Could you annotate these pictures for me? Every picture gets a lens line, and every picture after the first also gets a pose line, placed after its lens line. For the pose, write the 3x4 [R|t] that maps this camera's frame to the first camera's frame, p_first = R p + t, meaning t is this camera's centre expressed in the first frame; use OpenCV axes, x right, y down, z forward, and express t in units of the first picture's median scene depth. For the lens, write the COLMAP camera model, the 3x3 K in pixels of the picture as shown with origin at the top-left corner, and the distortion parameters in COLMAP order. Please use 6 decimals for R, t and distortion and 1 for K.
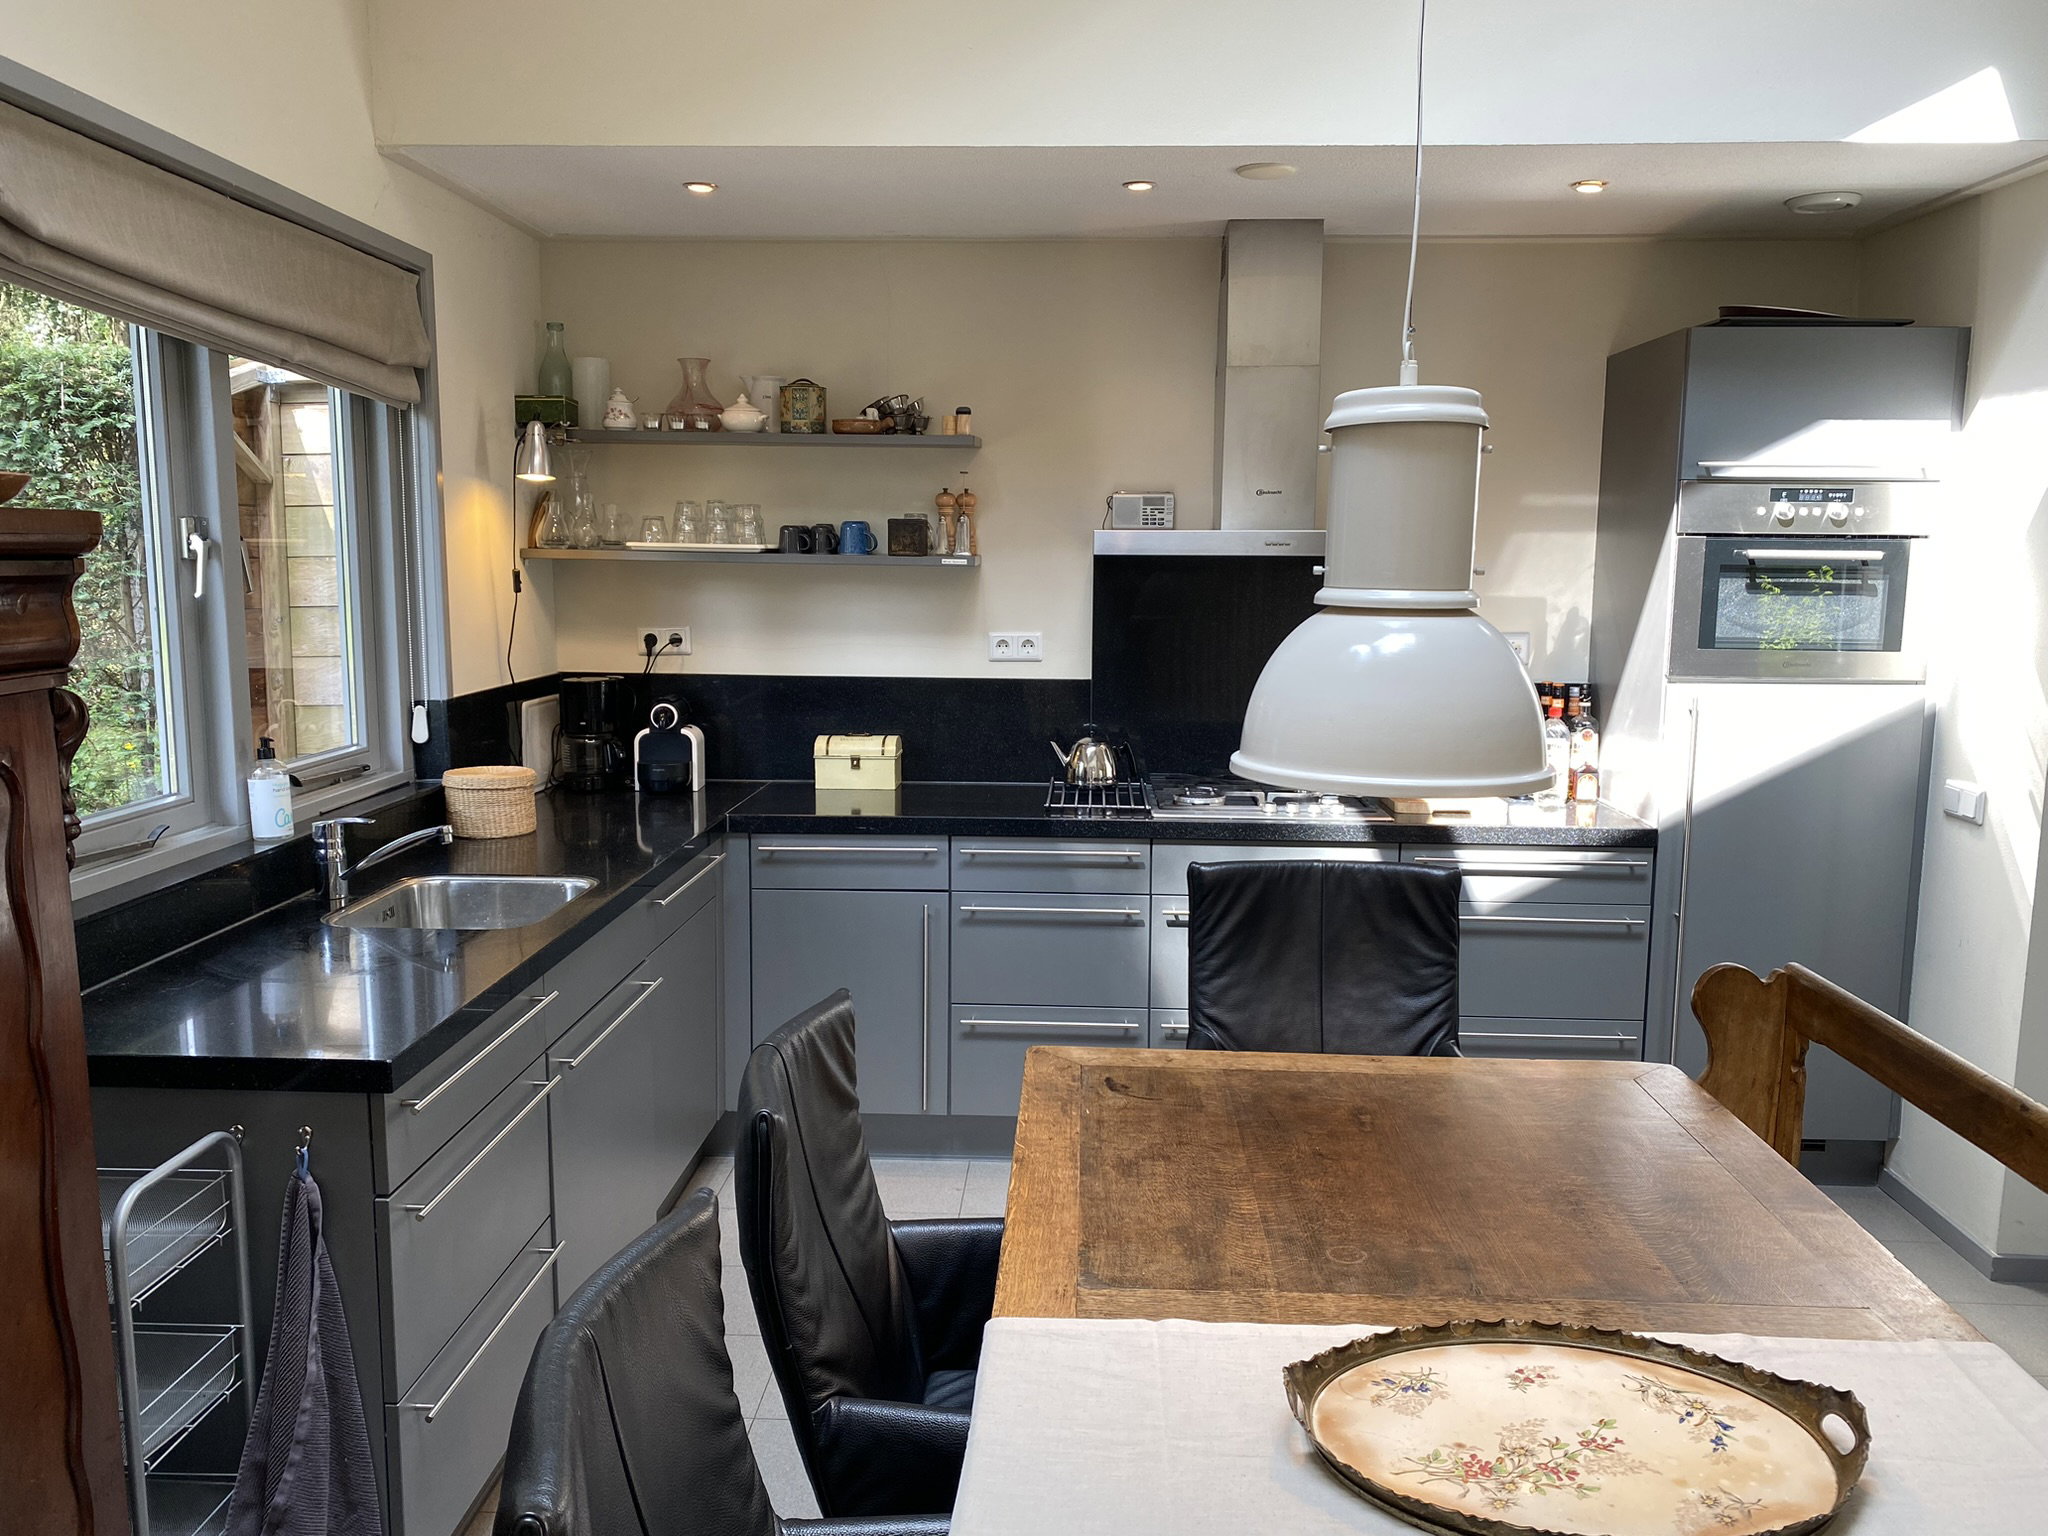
lens RADIAL K [[1550.9, 0, 1017.9], [0, 1550.9, 768.9], [0, 0, 1]] dist [-0.006369, 0.003164]
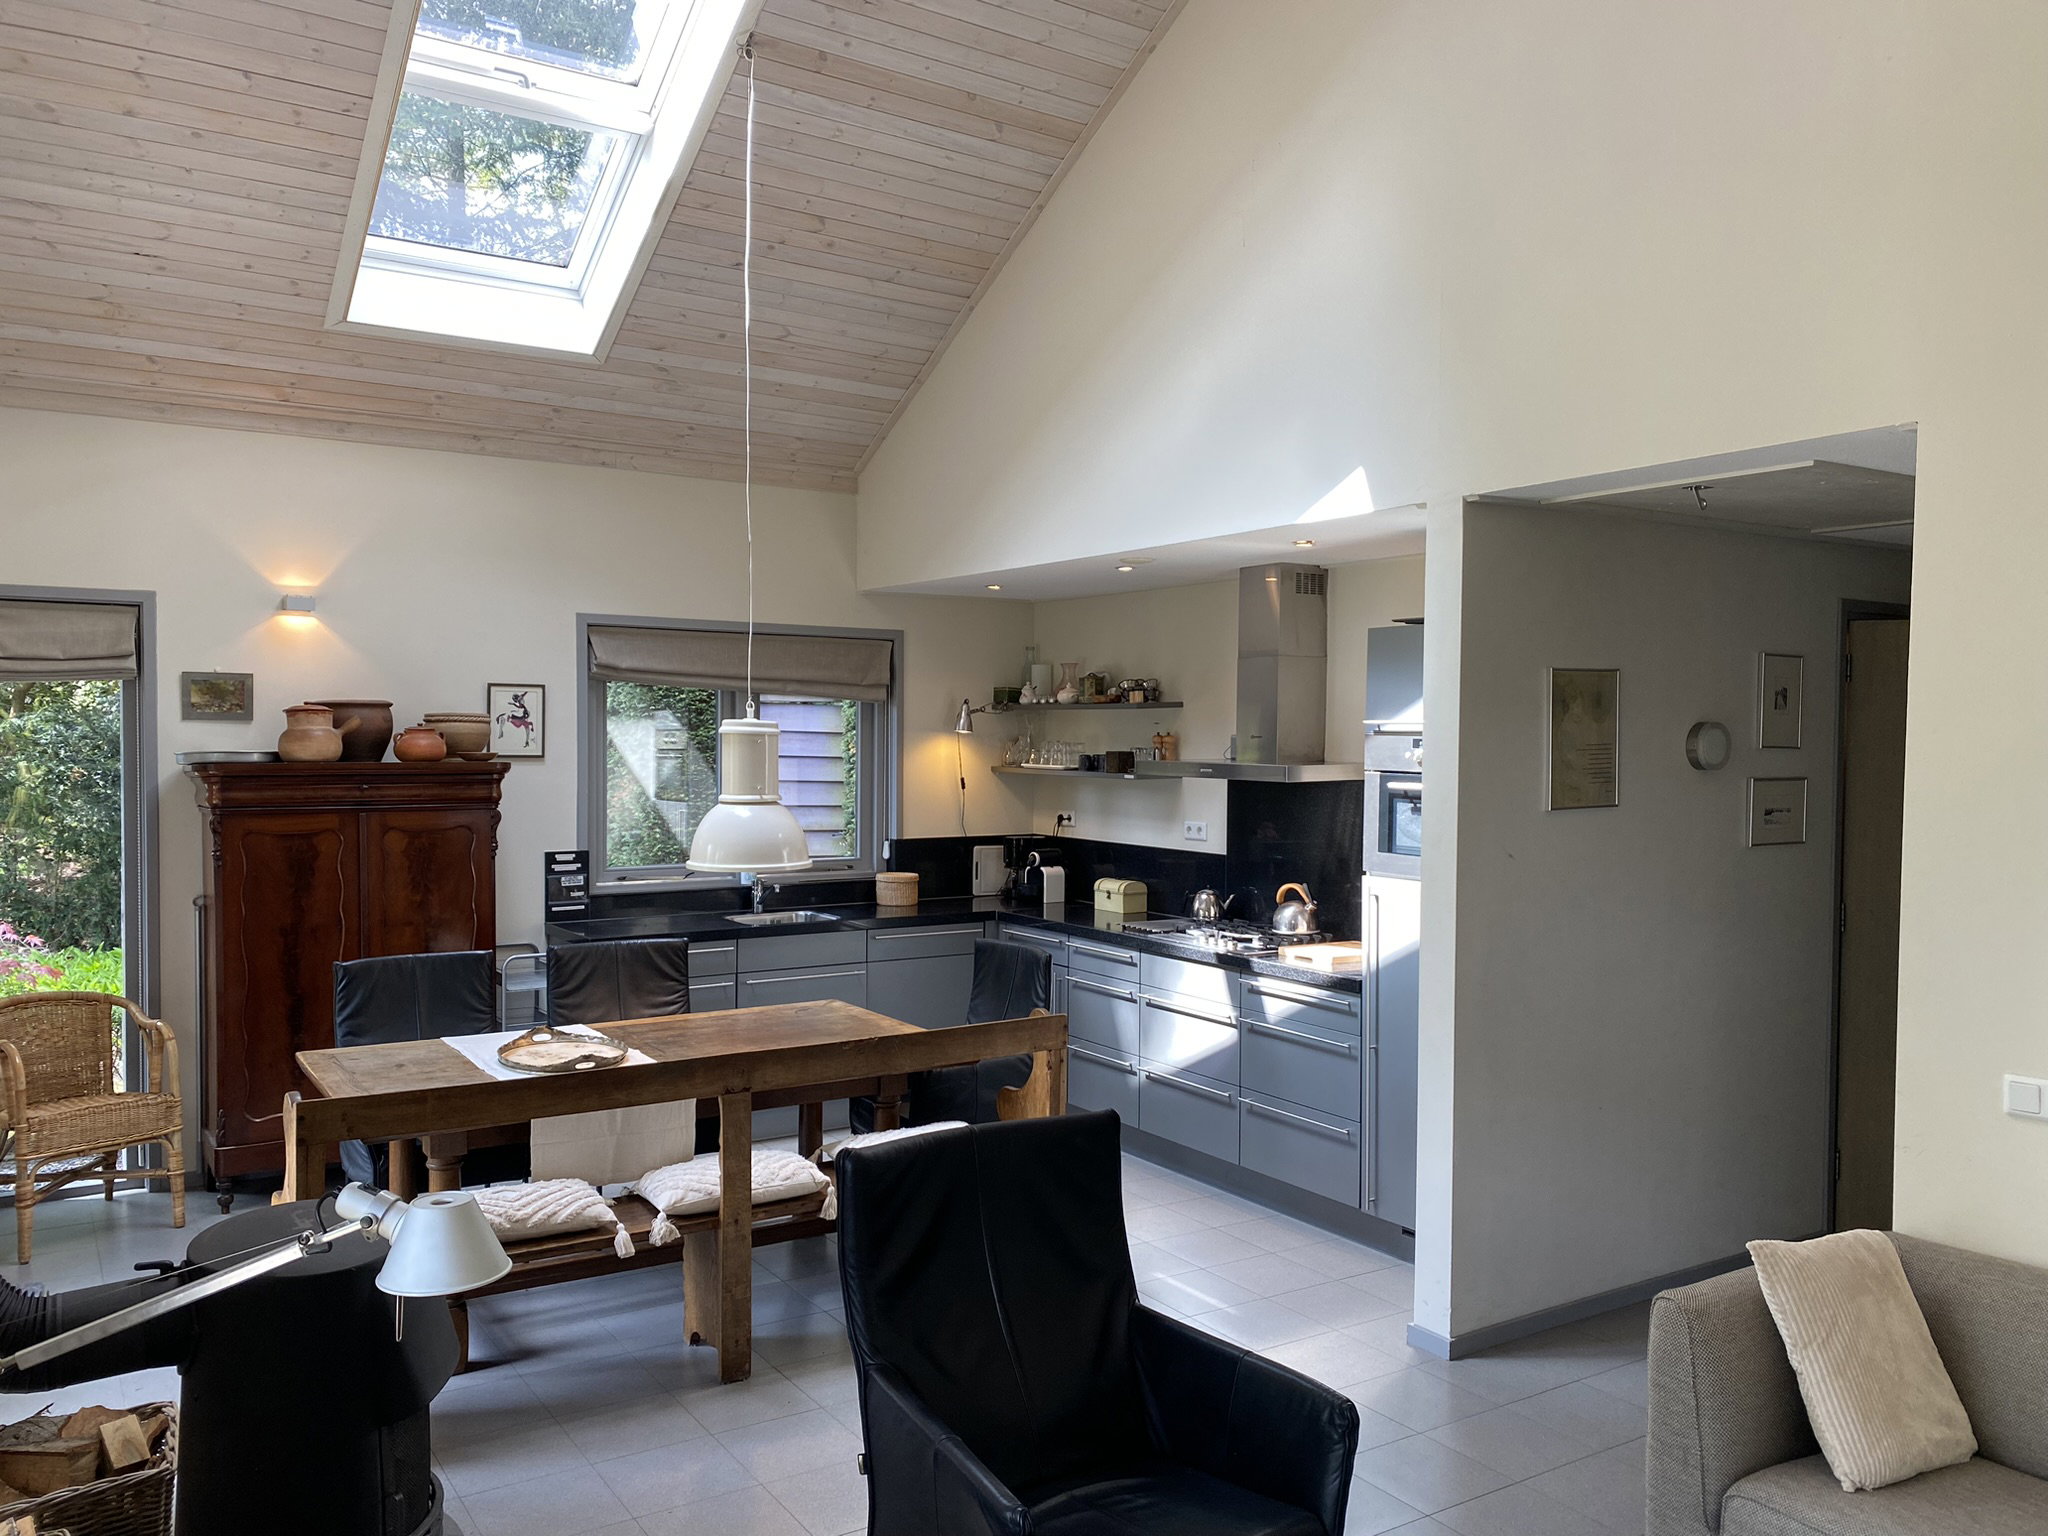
lens RADIAL K [[1581.2, 0, 1028.3], [0, 1581.2, 786.1], [0, 0, 1]] dist [0.083552, -0.069876]
pose [[0.589898, 0.027774, -0.807000, 1.248928], [-0.116322, 0.991907, -0.050891, -0.024100], [0.799056, 0.123893, 0.588354, -0.089833]]
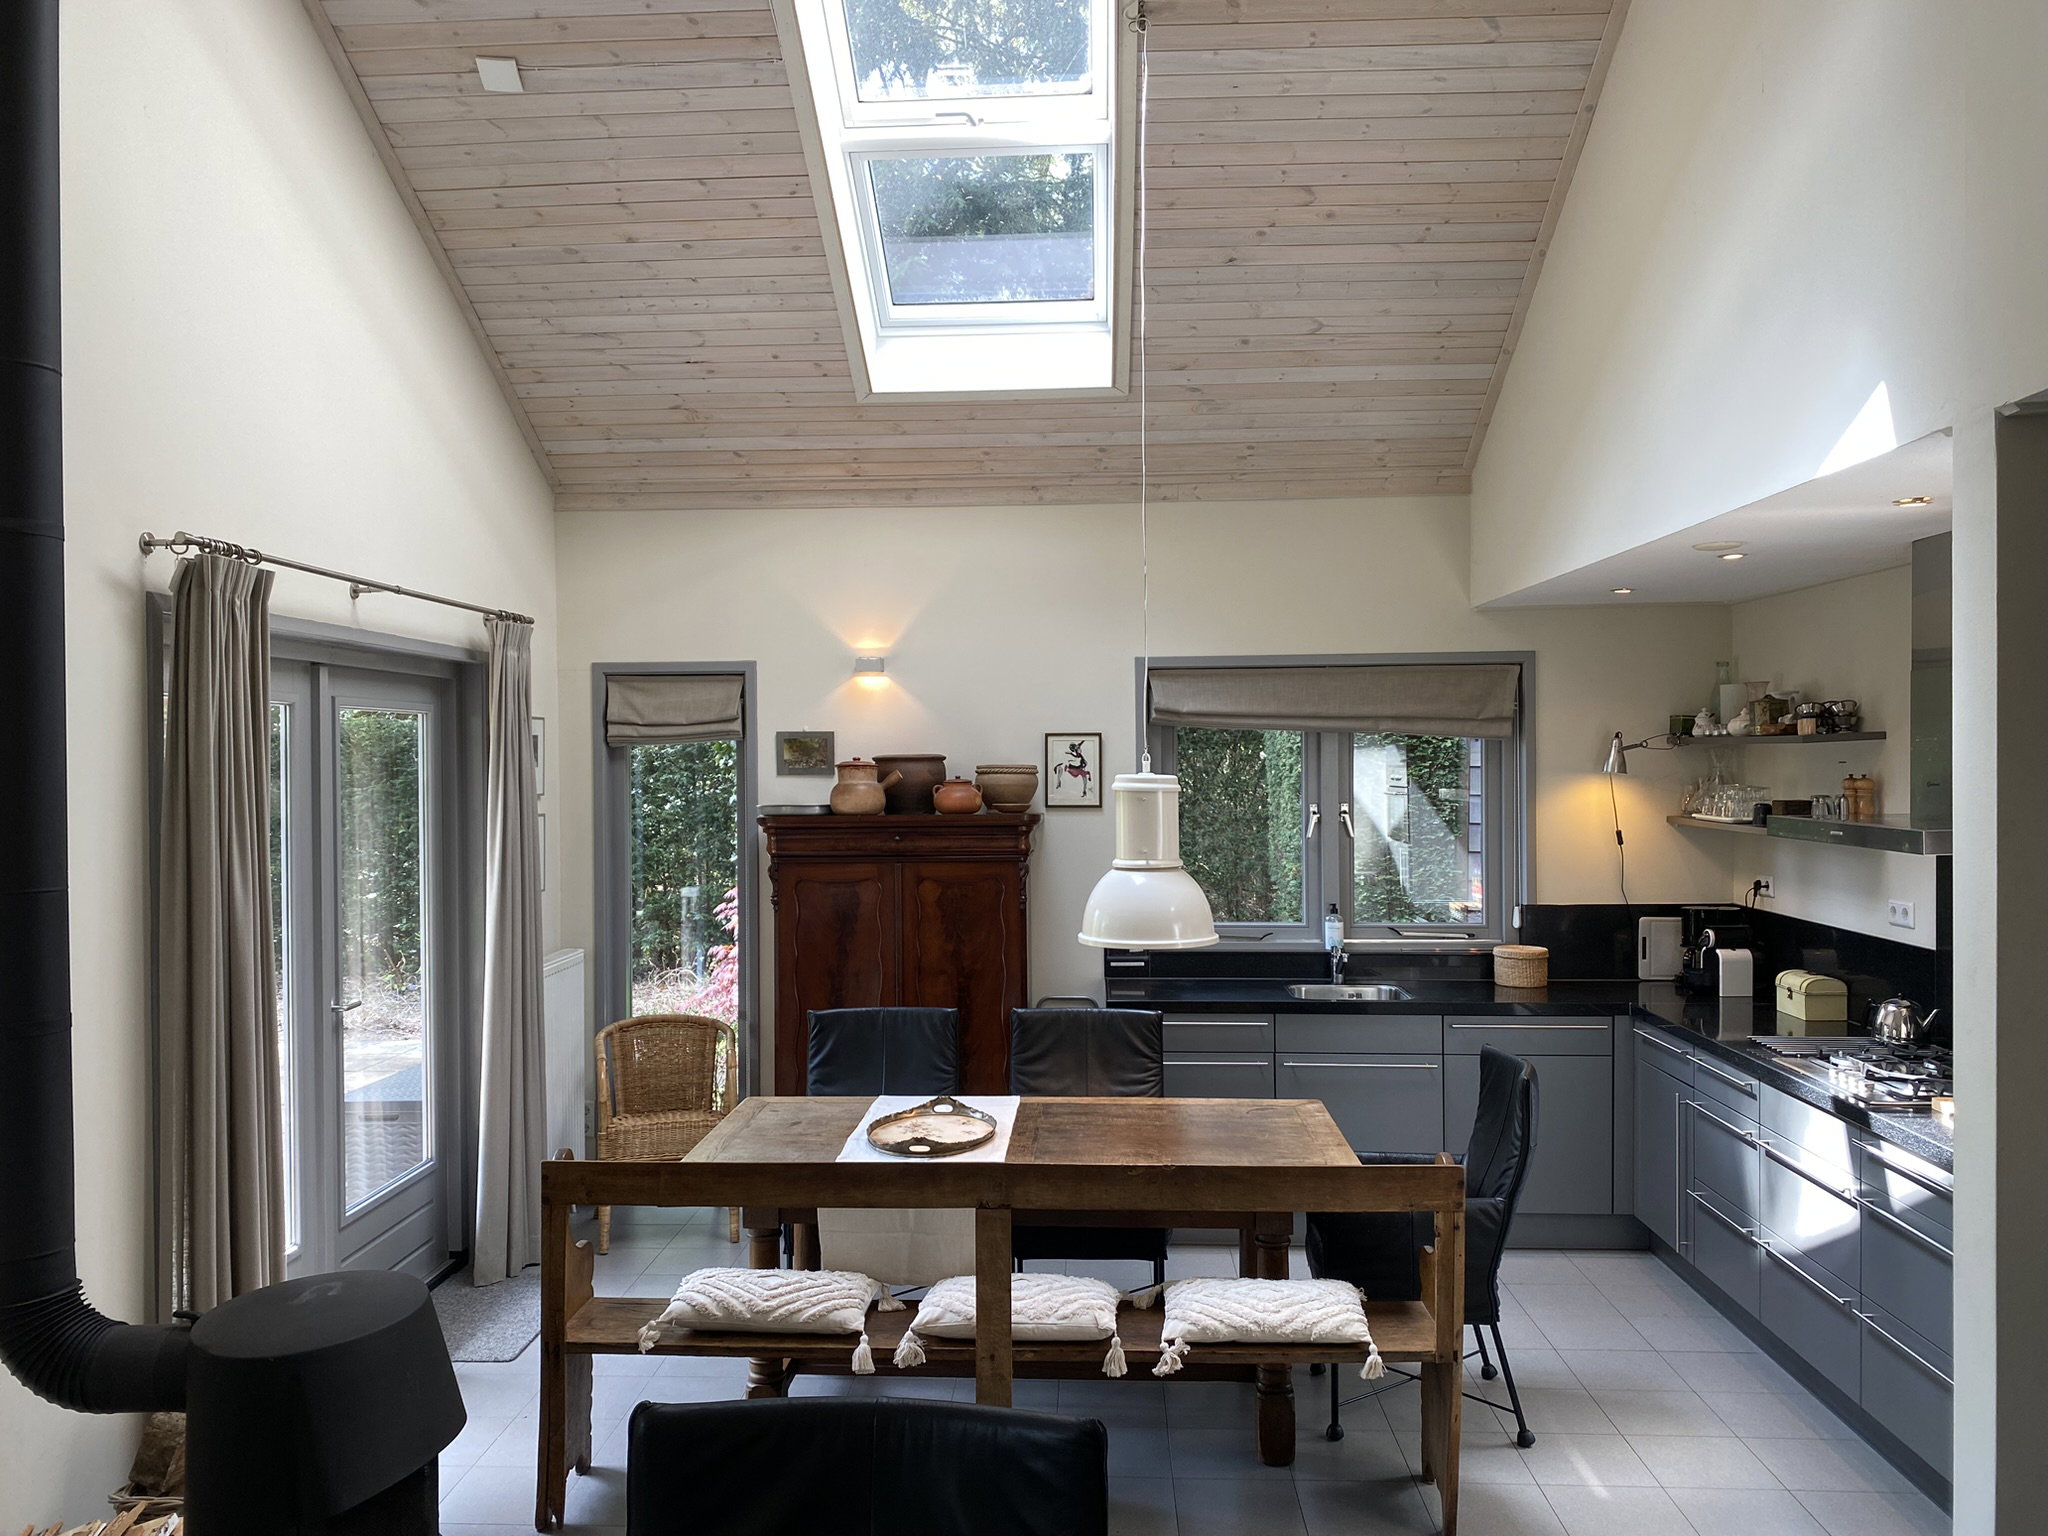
lens RADIAL K [[1583.6, 0, 1019.1], [0, 1583.6, 780.3], [0, 0, 1]] dist [0.110763, -0.185852]
pose [[0.006368, 0.010131, -0.999928, 1.212305], [-0.130515, 0.991403, 0.009213, -0.107239], [0.991426, 0.130447, 0.007636, 0.362488]]
